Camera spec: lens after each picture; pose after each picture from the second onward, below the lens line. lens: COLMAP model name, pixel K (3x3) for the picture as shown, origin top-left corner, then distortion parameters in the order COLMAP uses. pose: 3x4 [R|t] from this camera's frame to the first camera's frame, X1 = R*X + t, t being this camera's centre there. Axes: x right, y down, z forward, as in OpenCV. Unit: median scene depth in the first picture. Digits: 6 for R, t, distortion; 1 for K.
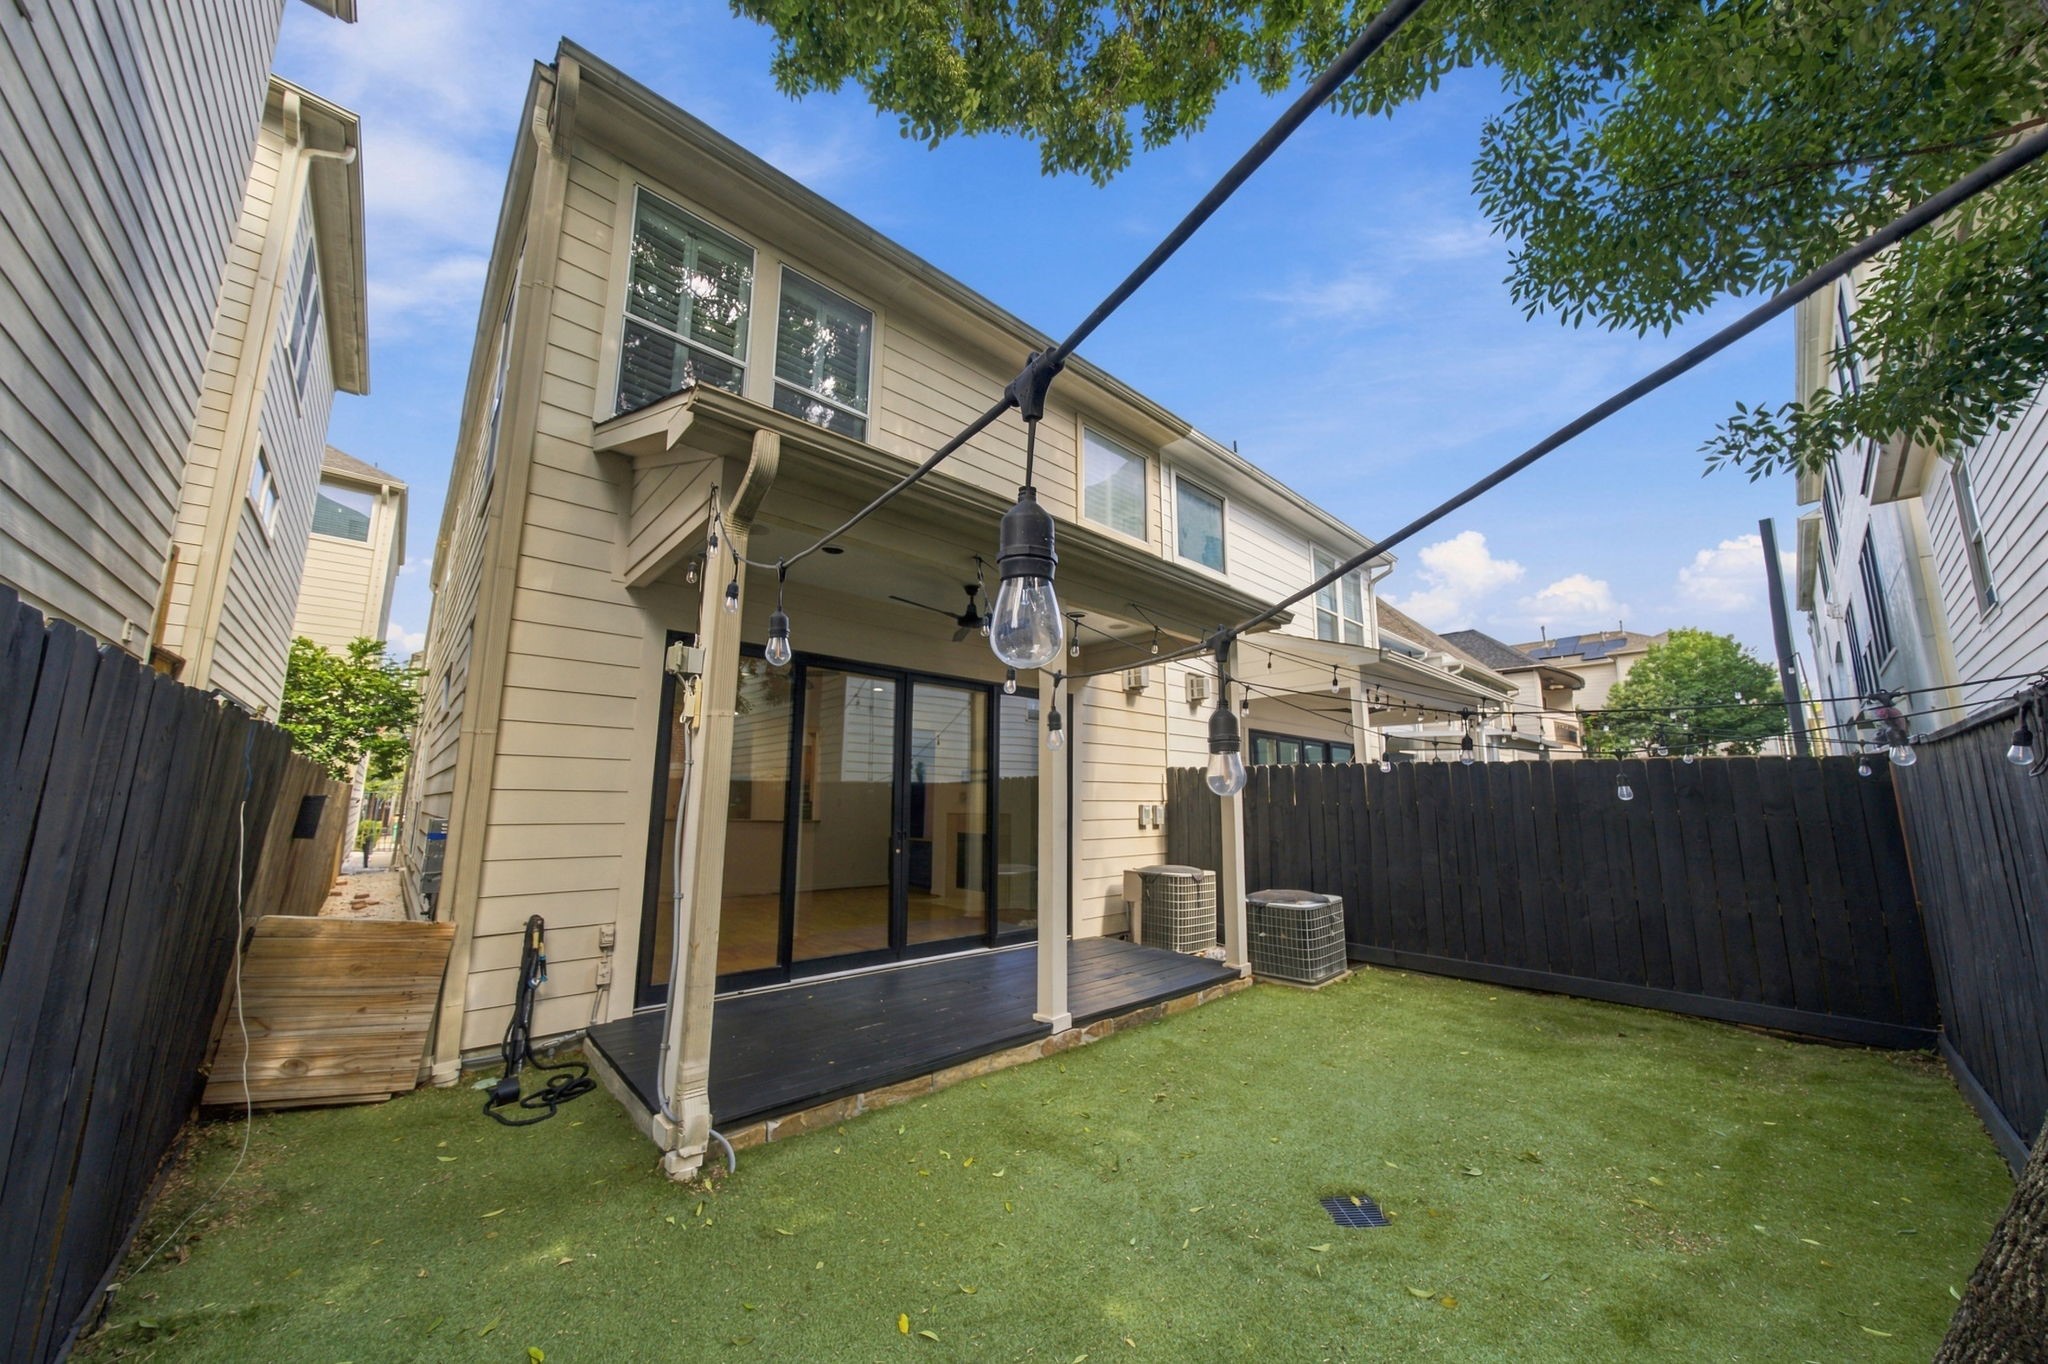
lens RADIAL K [[706.2, 0, 1029.4], [0, 706.2, 686.7], [0, 0, 1]] dist [0.000340, 0.000245]
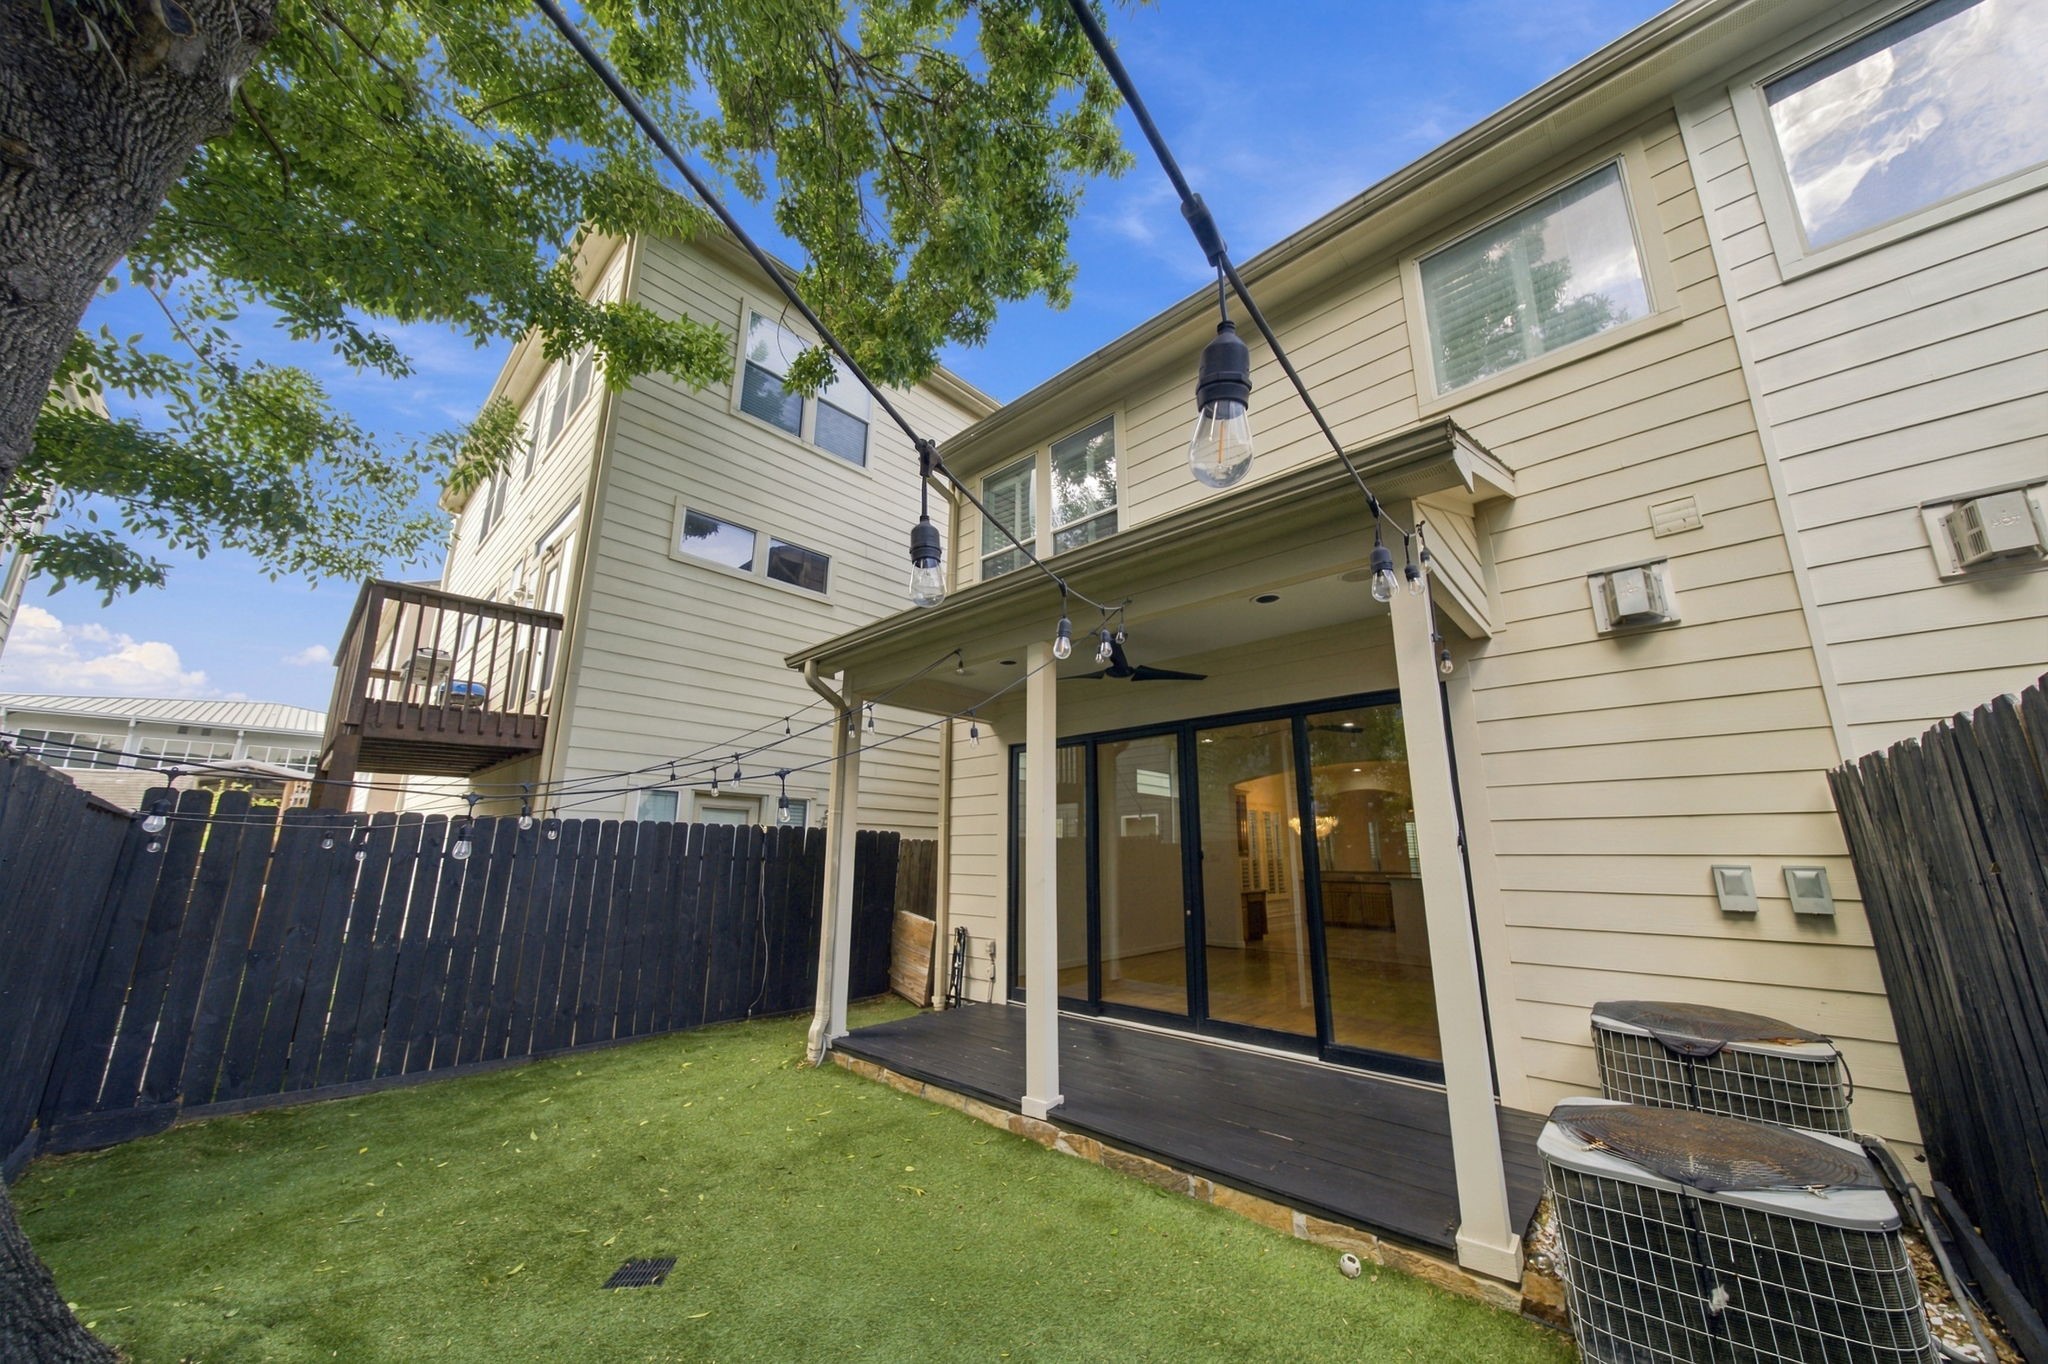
lens RADIAL K [[698.7, 0, 1026.5], [0, 698.7, 693.7], [0, 0, 1]] dist [-0.007363, 0.000370]
pose [[0.069834, -0.232852, -0.970002, 0.795121], [0.160075, 0.962391, -0.219500, 0.122657], [0.984632, -0.139945, 0.104481, 0.747023]]
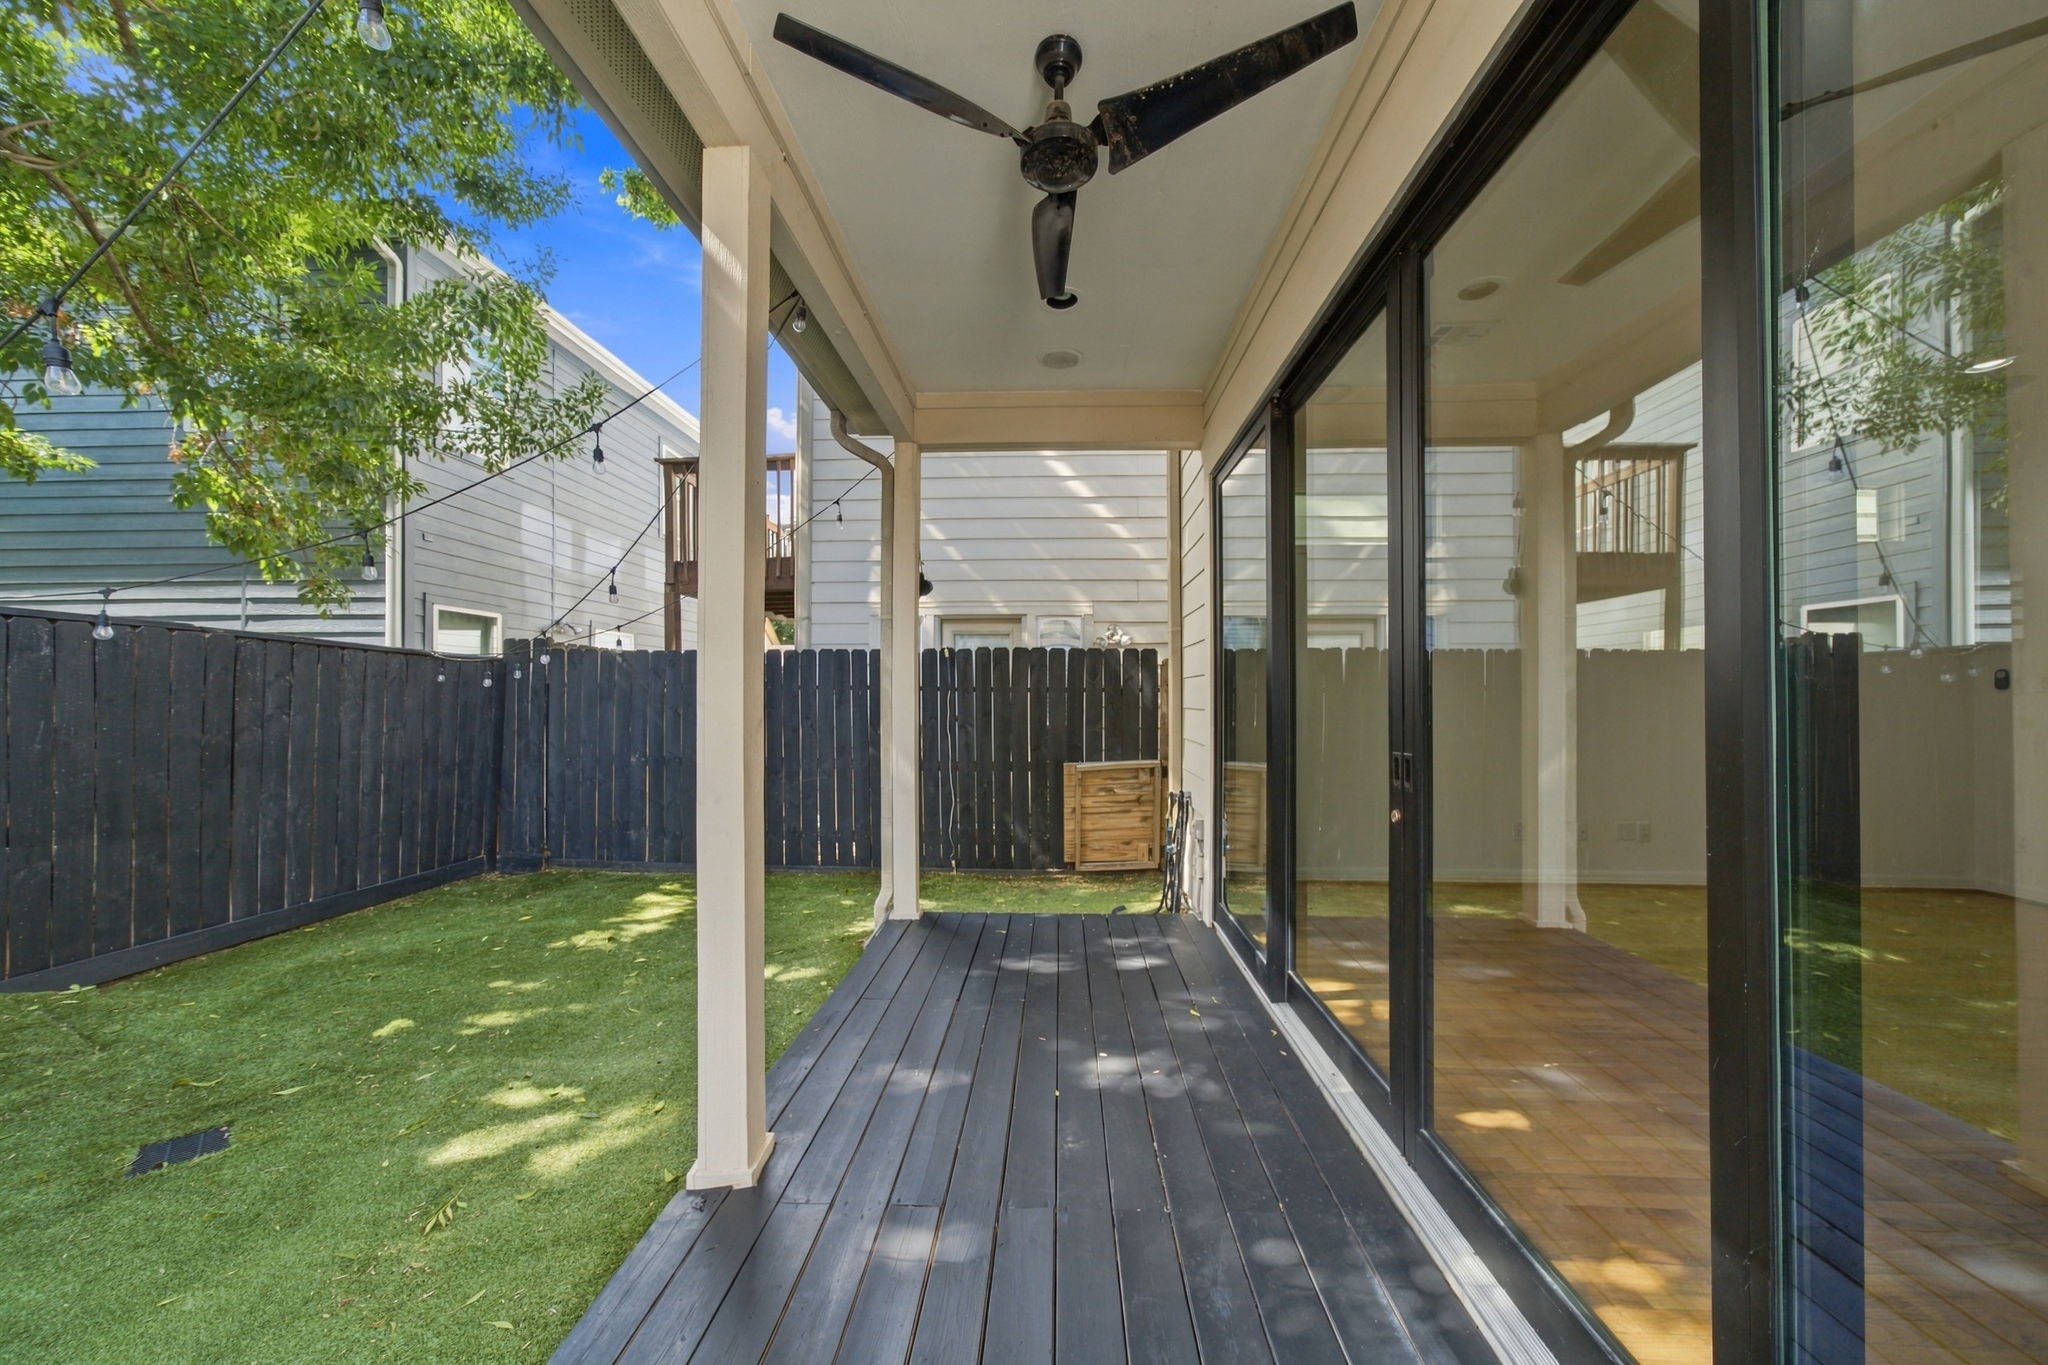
lens RADIAL K [[706.2, 0, 1029.4], [0, 706.2, 687.2], [0, 0, 1]] dist [0.000340, 0.000245]
pose [[-0.712325, 0.005060, -0.701831, 0.158799], [0.122718, 0.985468, -0.117447, 0.190136], [0.691038, -0.169788, -0.702594, 1.147810]]
